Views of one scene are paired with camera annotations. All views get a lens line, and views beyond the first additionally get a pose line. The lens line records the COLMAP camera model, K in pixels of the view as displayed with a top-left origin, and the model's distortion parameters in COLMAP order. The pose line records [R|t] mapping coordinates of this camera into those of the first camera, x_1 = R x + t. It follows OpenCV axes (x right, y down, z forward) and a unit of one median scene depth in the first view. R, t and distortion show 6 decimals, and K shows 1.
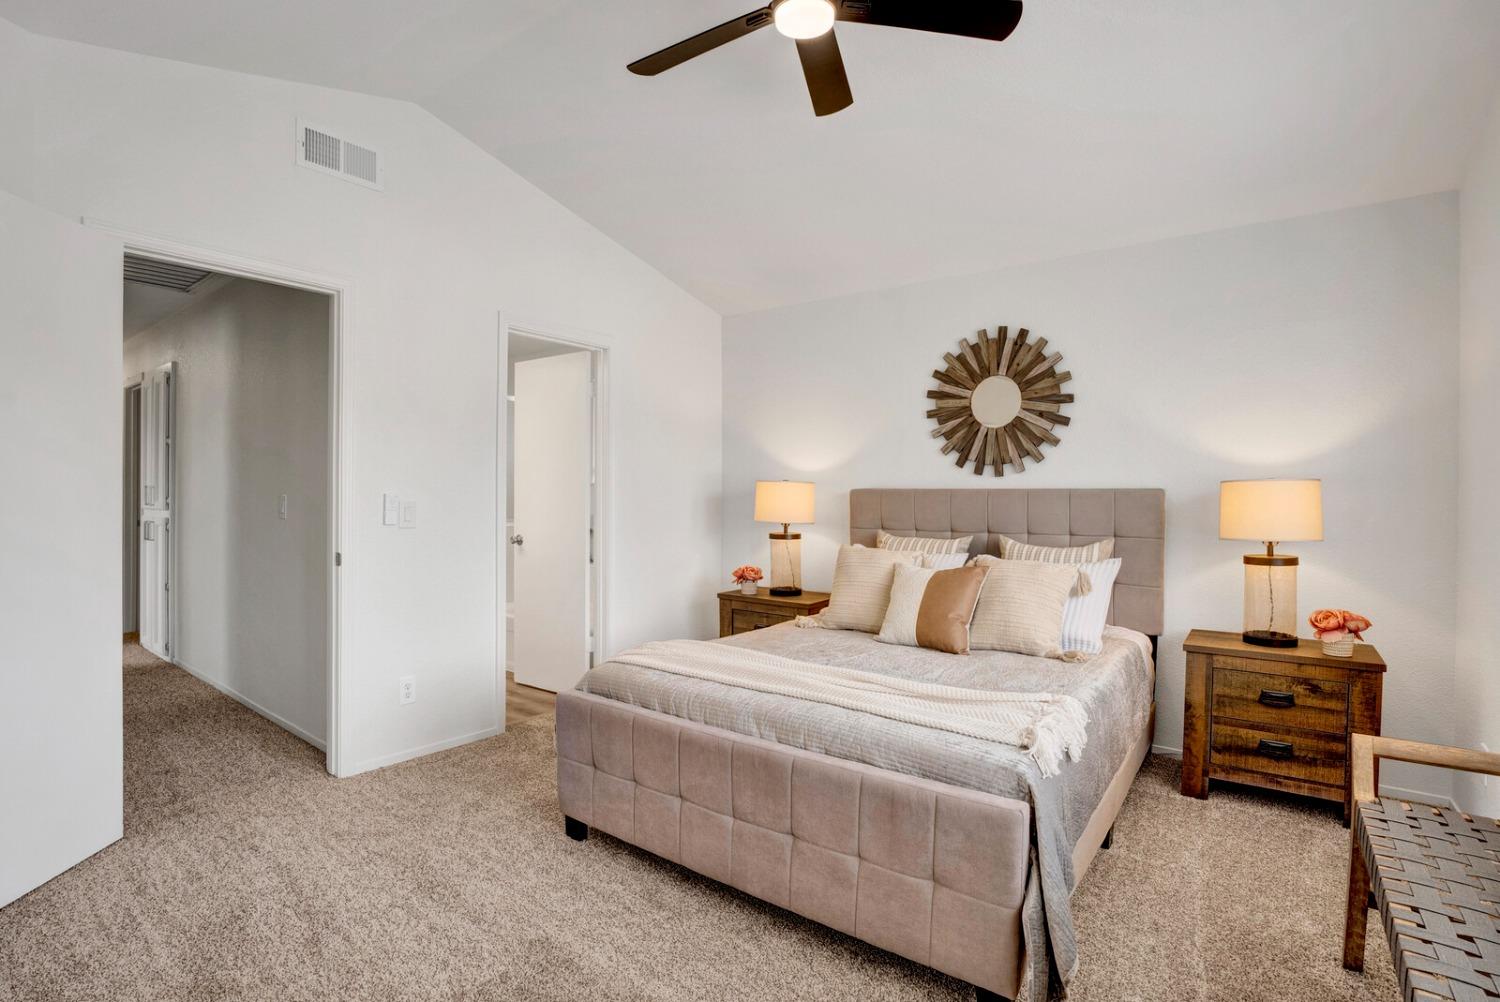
lens RADIAL K [[716.1, 0, 758.5], [0, 716.1, 506.1], [0, 0, 1]] dist [-0.055979, 0.001551]
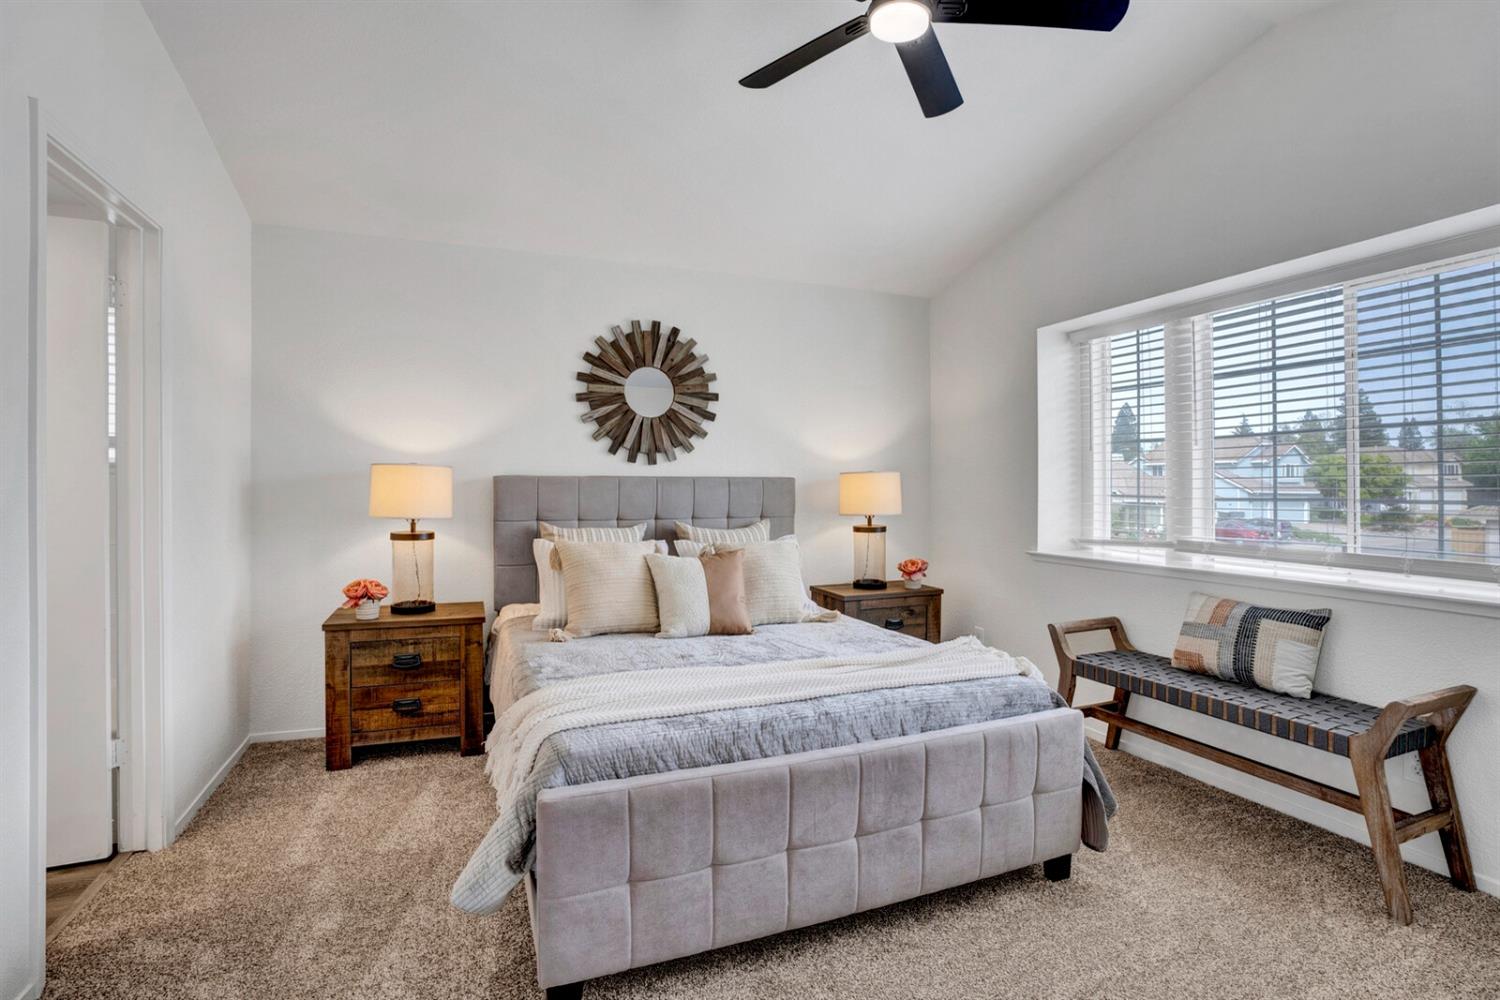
lens RADIAL K [[703.8, 0, 754.0], [0, 703.8, 477.9], [0, 0, 1]] dist [-0.093653, 0.036687]
pose [[0.530615, 0.004579, 0.847600, -0.455895], [0.013957, 0.999803, -0.014139, -0.006022], [-0.847498, 0.019332, 0.530447, 0.338387]]
